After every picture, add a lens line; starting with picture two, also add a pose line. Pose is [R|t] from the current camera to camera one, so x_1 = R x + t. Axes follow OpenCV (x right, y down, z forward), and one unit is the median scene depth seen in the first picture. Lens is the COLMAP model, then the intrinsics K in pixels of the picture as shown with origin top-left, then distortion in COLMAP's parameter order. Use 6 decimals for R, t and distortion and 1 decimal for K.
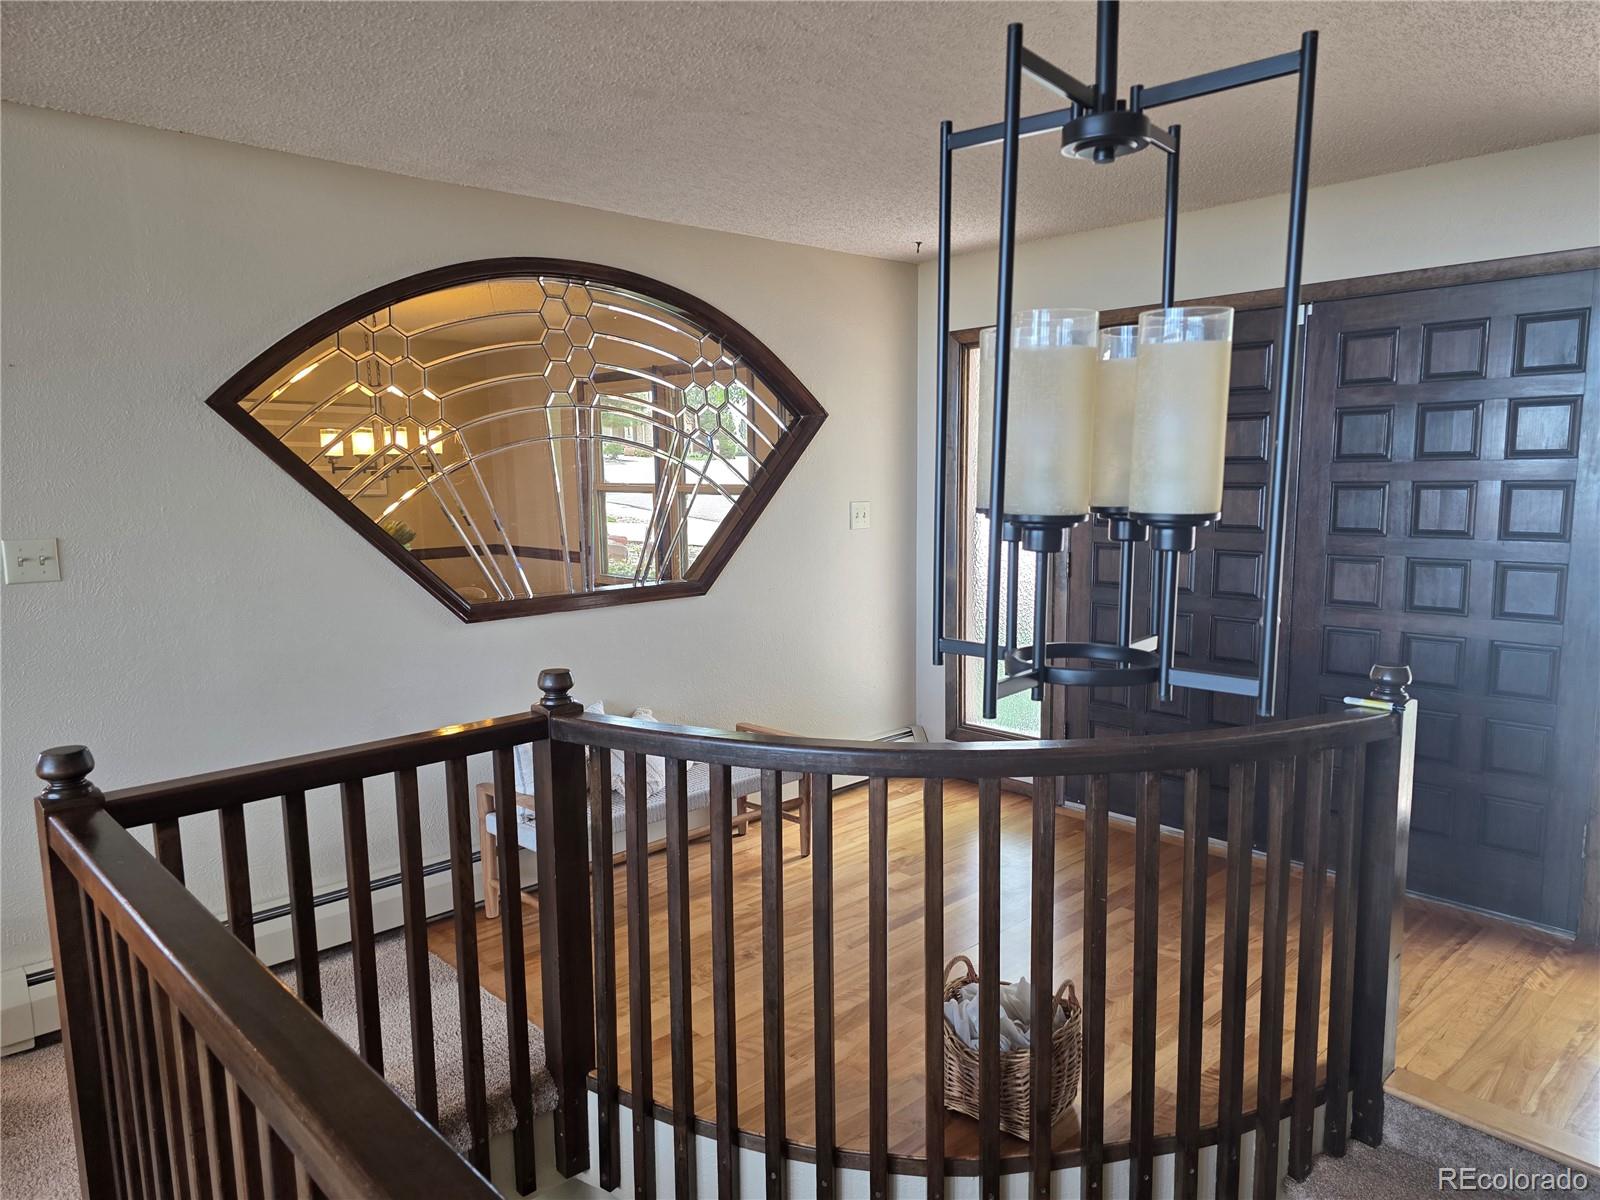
lens RADIAL K [[1072.2, 0, 790.4], [0, 1072.2, 607.4], [0, 0, 1]] dist [0.046042, -0.036705]
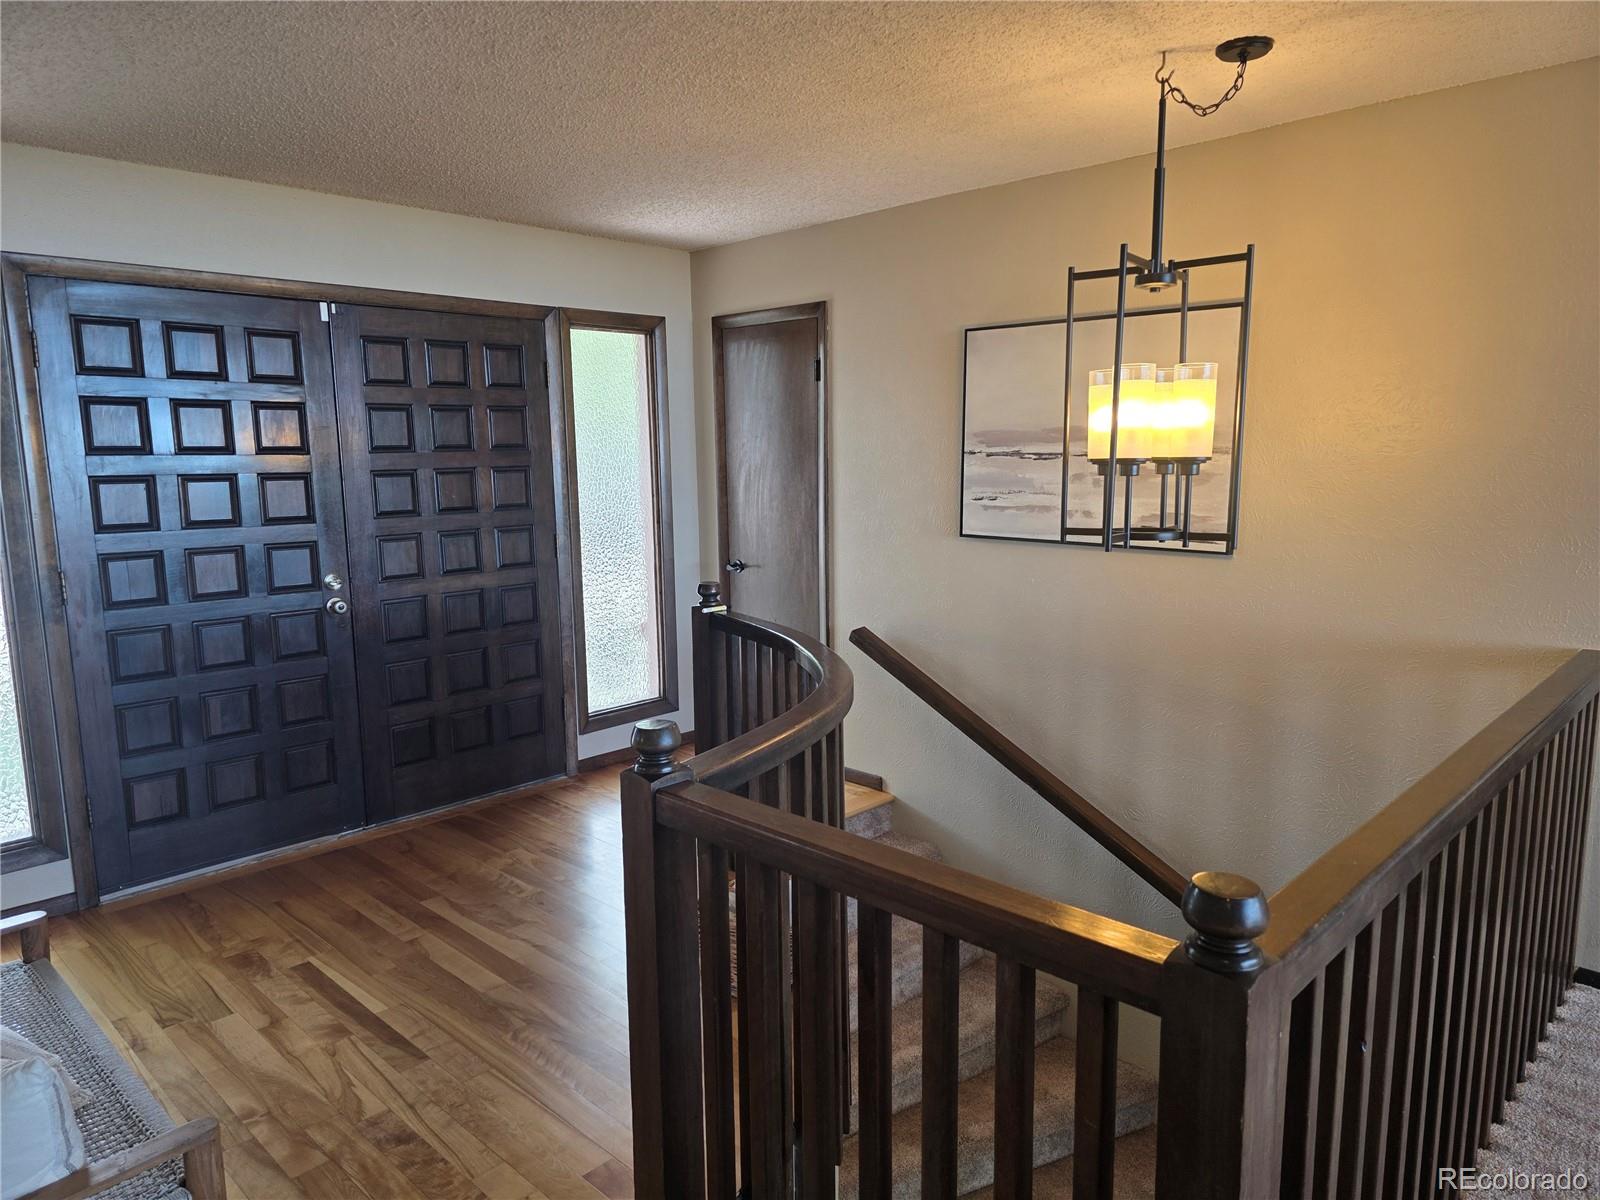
lens RADIAL K [[1072.2, 0, 789.3], [0, 1072.2, 607.5], [0, 0, 1]] dist [0.046042, -0.036705]
pose [[-0.034941, -0.127063, 0.991279, -0.530283], [0.143702, 0.980939, 0.130803, -0.052467], [-0.989004, 0.147019, -0.016015, 0.527510]]
